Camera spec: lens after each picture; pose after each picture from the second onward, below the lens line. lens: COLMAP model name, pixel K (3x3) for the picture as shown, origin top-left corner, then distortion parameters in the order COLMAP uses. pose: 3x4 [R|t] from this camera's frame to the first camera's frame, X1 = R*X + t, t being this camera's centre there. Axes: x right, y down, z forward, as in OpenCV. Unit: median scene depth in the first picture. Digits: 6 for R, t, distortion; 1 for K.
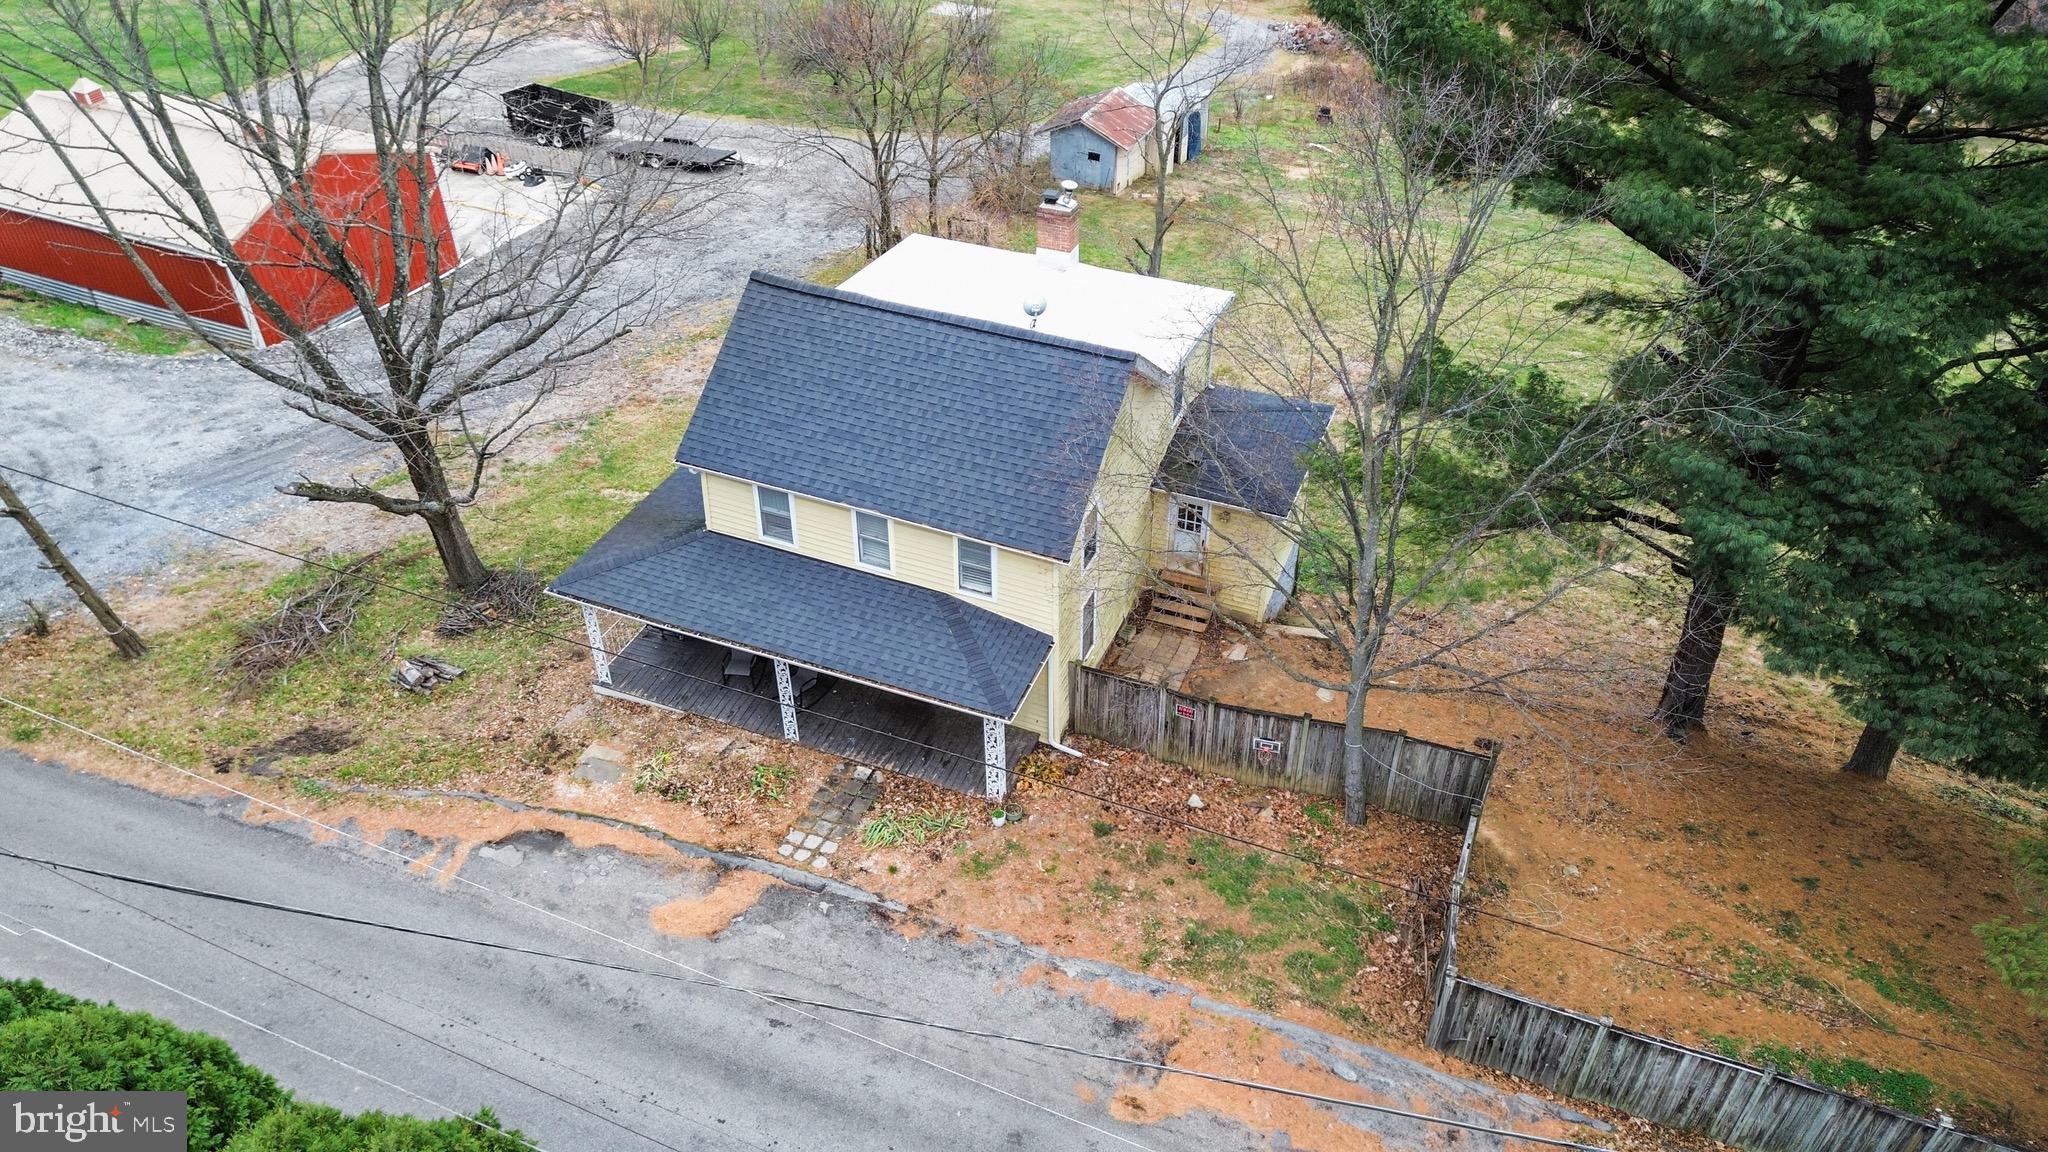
lens RADIAL K [[1437.2, 0, 1028.1], [0, 1437.2, 579.5], [0, 0, 1]] dist [0.093135, -0.099588]
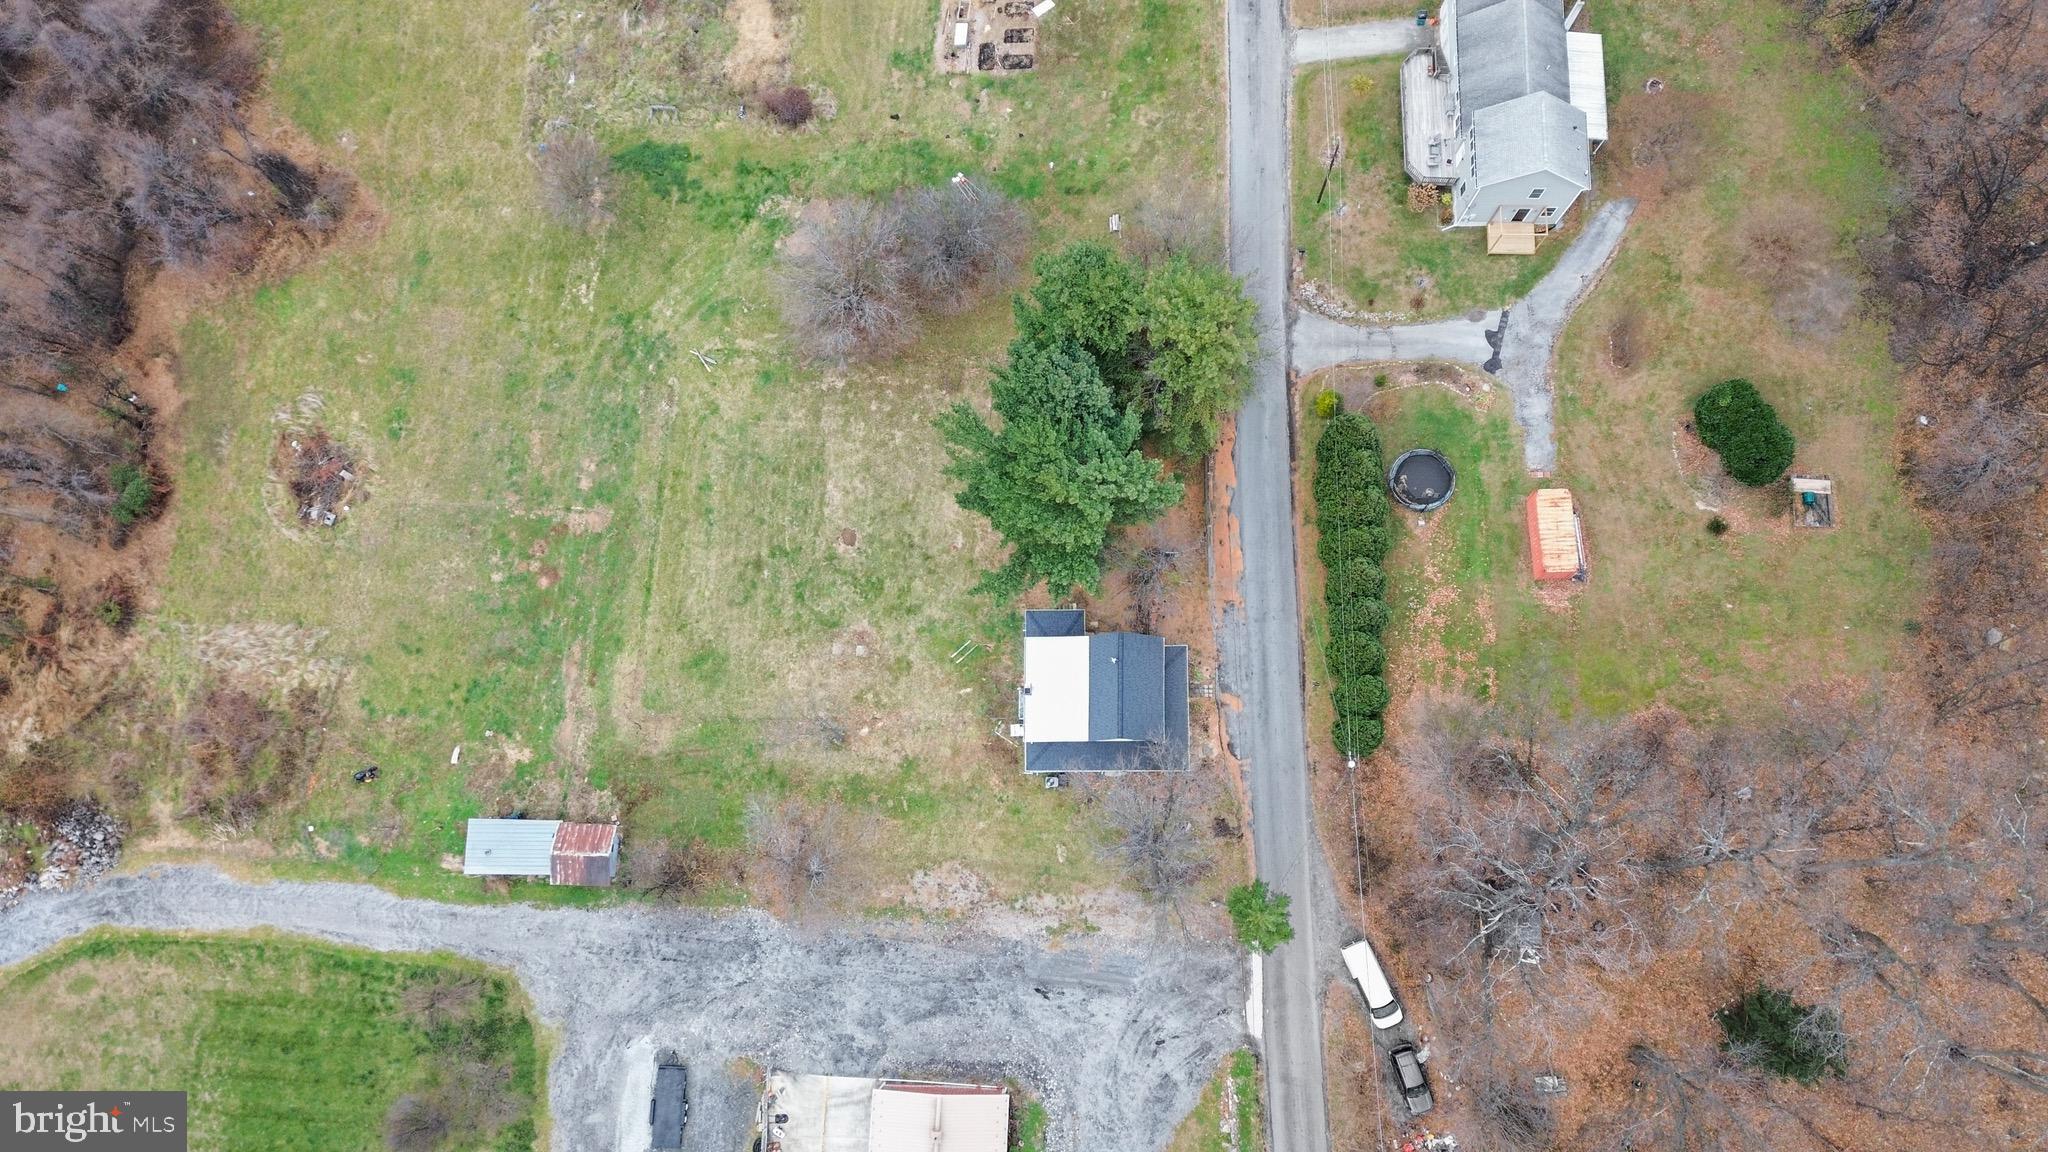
lens RADIAL K [[1441.7, 0, 1027.1], [0, 1441.7, 570.3], [0, 0, 1]] dist [0.082236, -0.085593]
pose [[-0.373318, -0.903181, 0.211892, -0.526526], [0.579187, -0.048488, 0.813751, -3.561882], [-0.724690, 0.426514, 0.541212, -1.097478]]
